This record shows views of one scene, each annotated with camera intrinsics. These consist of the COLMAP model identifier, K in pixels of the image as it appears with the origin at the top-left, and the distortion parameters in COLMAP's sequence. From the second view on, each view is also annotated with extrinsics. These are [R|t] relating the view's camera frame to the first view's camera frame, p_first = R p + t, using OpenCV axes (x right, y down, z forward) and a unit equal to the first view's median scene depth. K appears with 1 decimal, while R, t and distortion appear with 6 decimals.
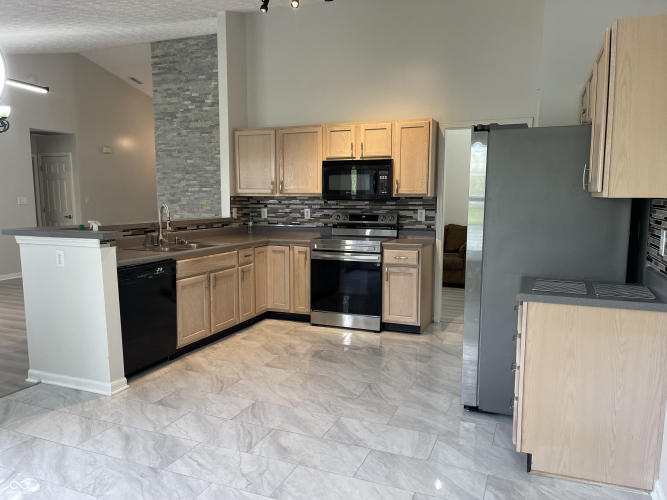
lens RADIAL K [[502.2, 0, 330.7], [0, 502.2, 254.1], [0, 0, 1]] dist [0.033097, -0.016160]
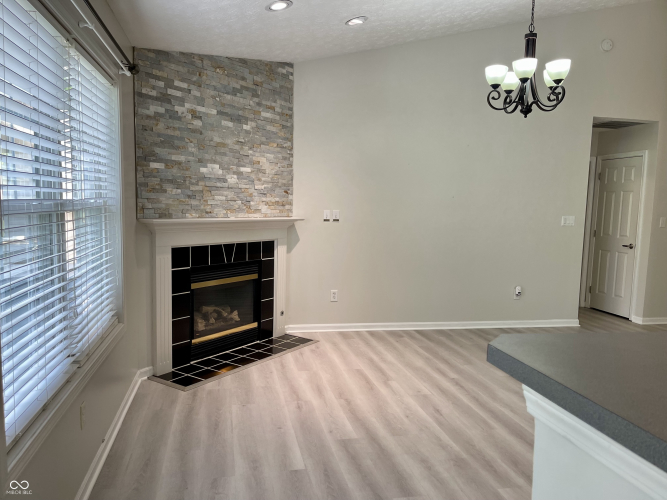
lens RADIAL K [[502.2, 0, 332.6], [0, 502.2, 253.6], [0, 0, 1]] dist [0.033097, -0.016160]
pose [[0.556263, 0.095731, -0.825474, -0.210655], [-0.121523, 0.992035, 0.033157, -0.045405], [0.822073, 0.081870, 0.563466, 0.347040]]
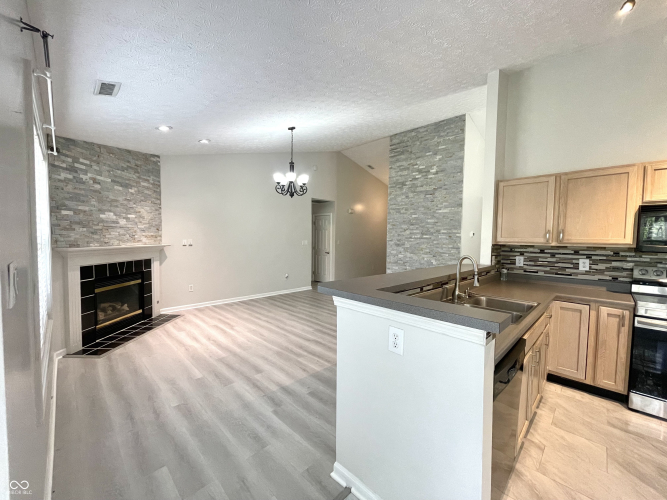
lens RADIAL K [[269.7, 0, 332.8], [0, 269.7, 244.3], [0, 0, 1]] dist [-0.001107, -0.000171]
pose [[0.921038, 0.021017, -0.388906, -0.206008], [-0.057932, 0.994828, -0.083438, -0.036894], [0.385141, 0.099380, 0.917491, 0.269190]]
